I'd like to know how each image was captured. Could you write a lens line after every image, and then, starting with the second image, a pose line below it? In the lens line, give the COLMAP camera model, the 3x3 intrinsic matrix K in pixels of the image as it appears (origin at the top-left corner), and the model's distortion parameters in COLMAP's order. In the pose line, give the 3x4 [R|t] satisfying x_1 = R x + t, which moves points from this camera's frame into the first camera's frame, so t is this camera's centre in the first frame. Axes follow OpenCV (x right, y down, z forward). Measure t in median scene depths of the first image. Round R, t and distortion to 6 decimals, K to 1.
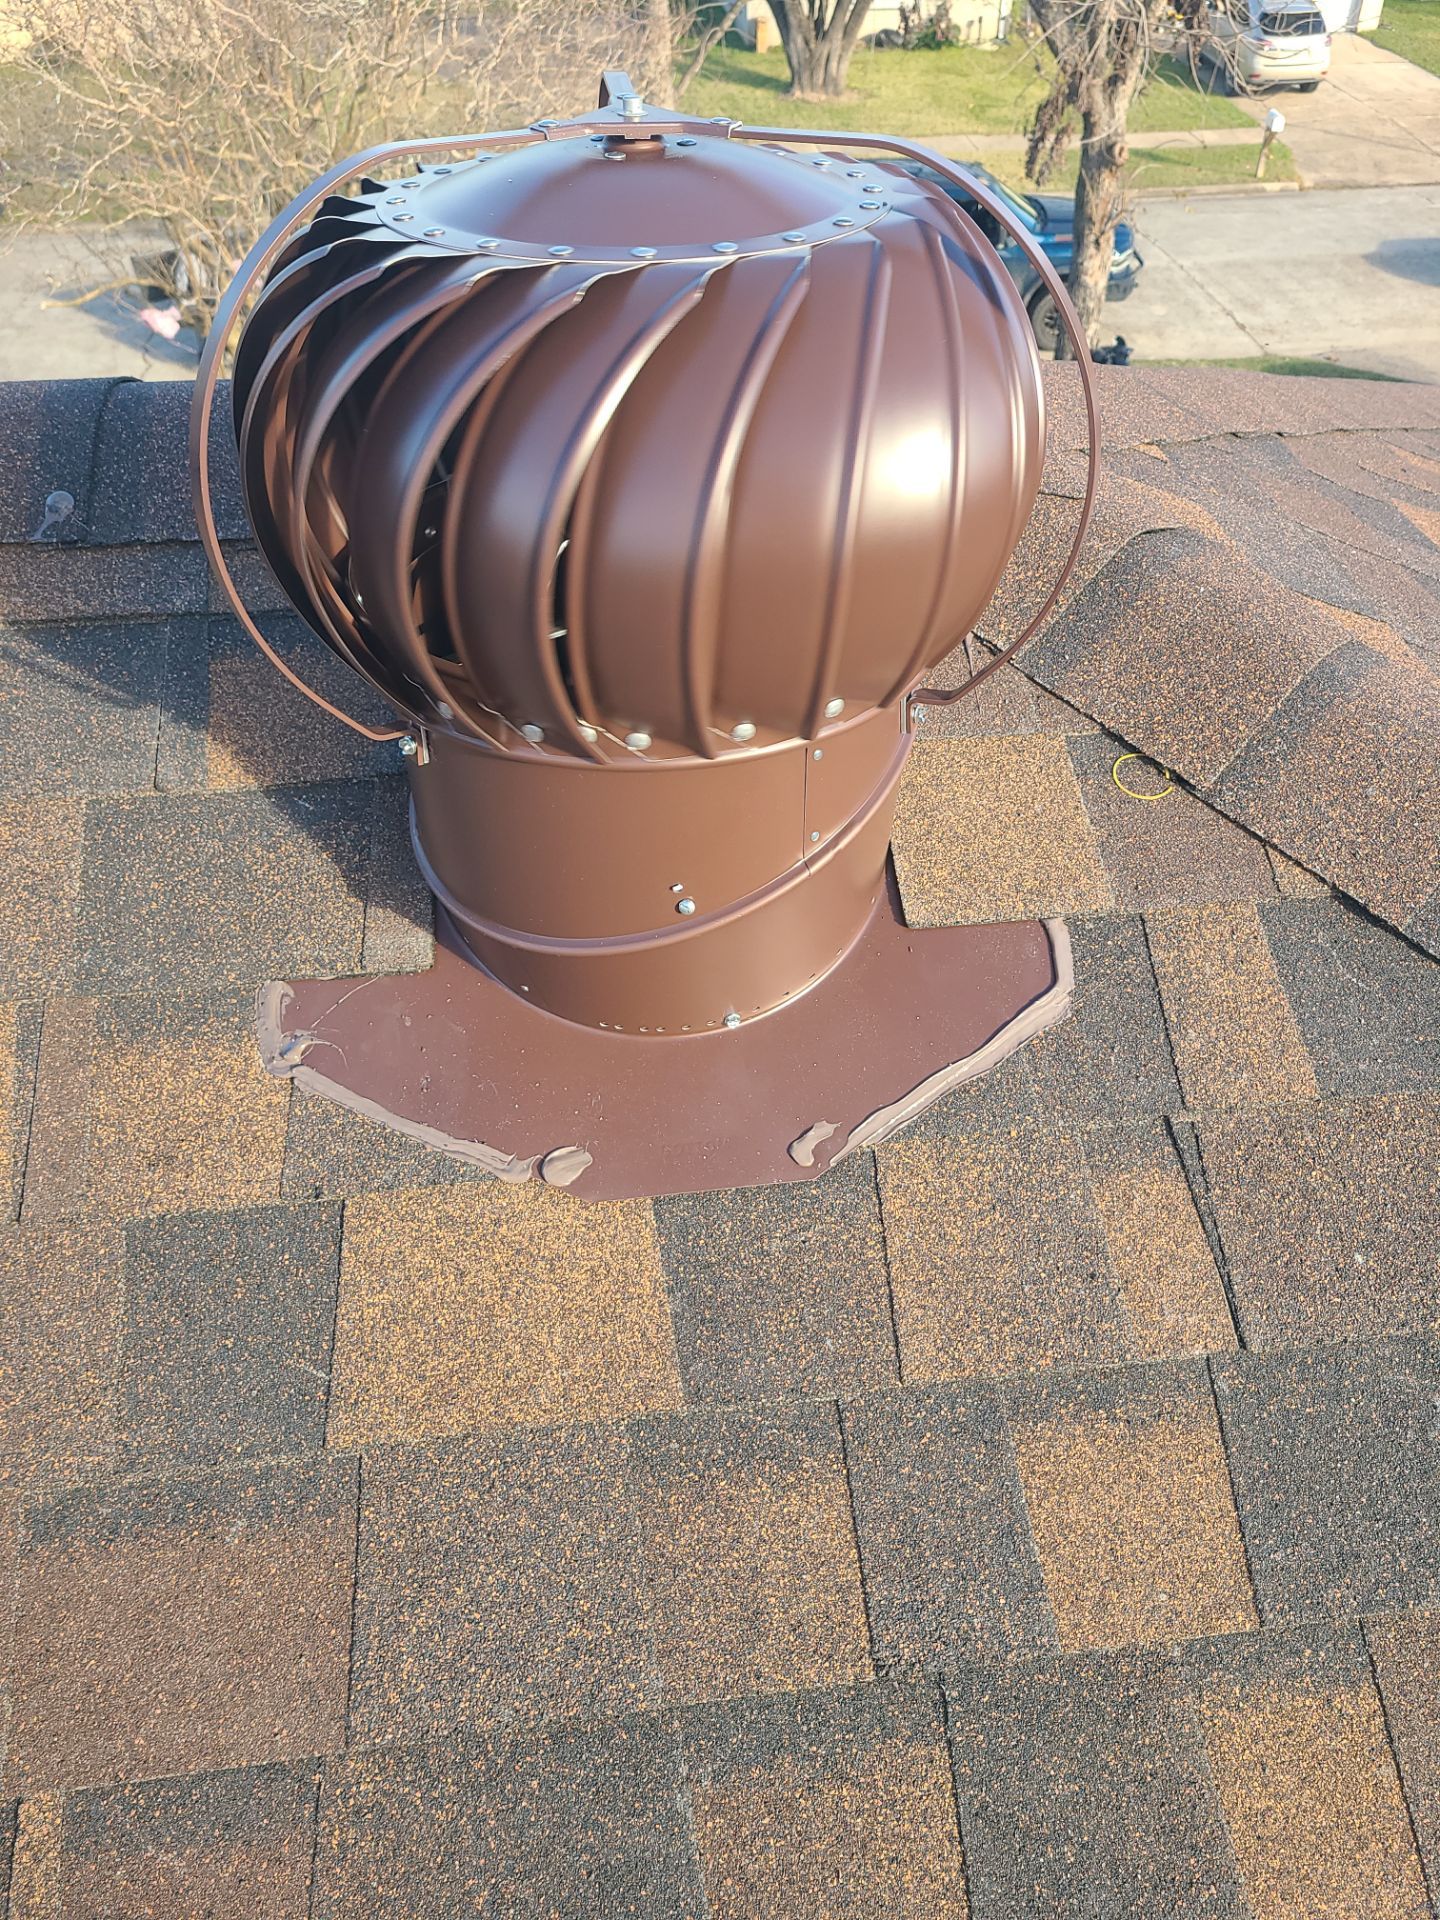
lens RADIAL K [[1482.7, 0, 721.6], [0, 1482.7, 976.6], [0, 0, 1]] dist [0.050491, -0.035324]
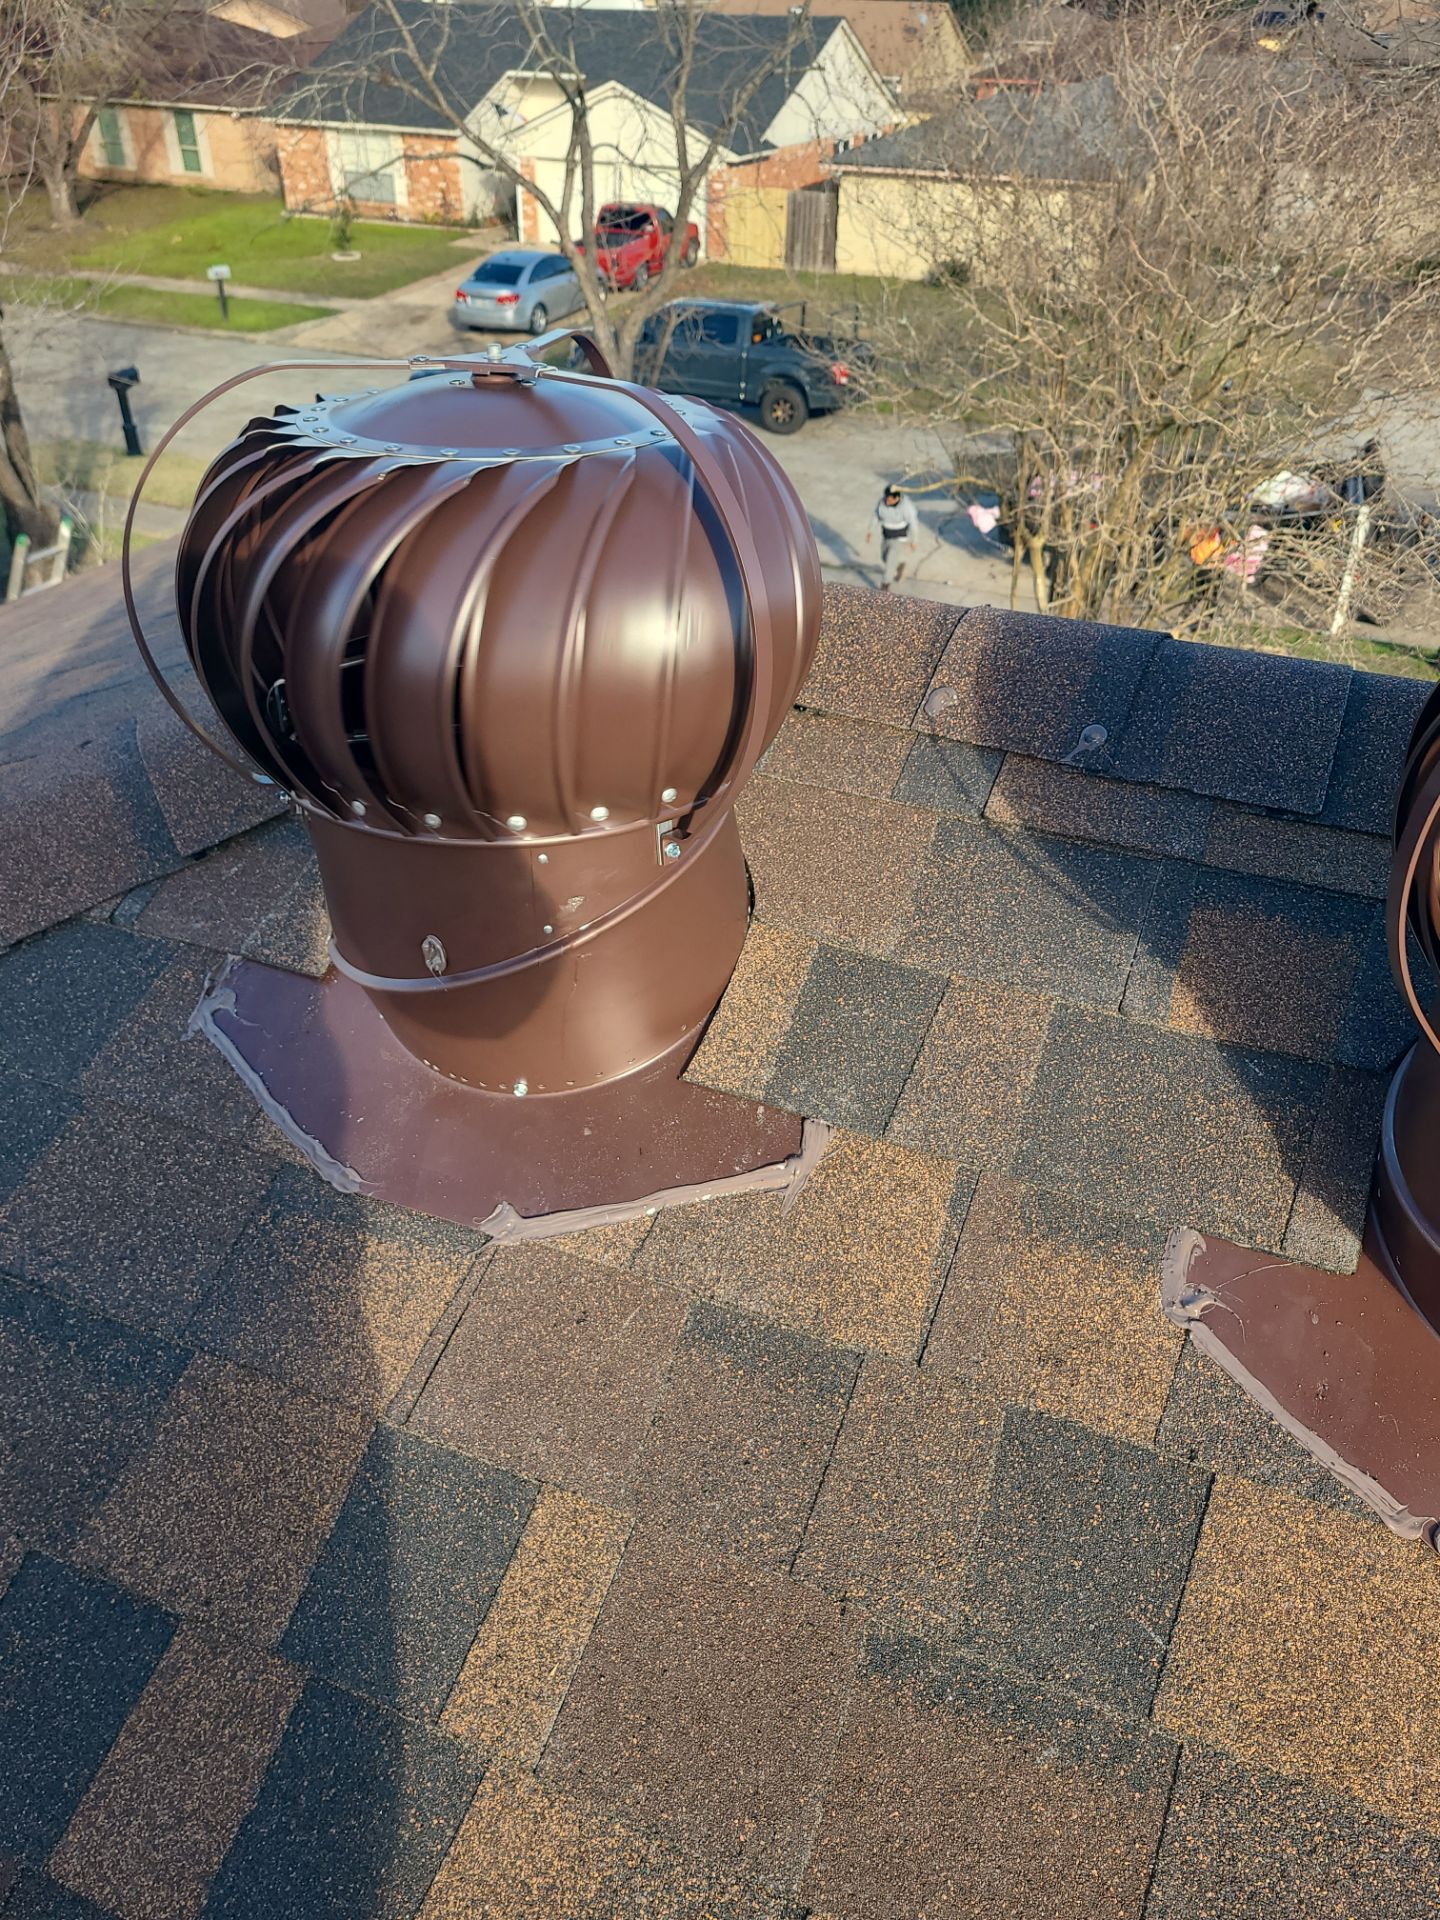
lens RADIAL K [[1482.7, 0, 632.9], [0, 1482.7, 939.2], [0, 0, 1]] dist [0.050491, -0.035324]
pose [[0.861965, 0.294478, -0.412673, -0.262654], [-0.347263, 0.936008, -0.057418, 0.008484], [0.369357, 0.192799, 0.909068, -0.110275]]
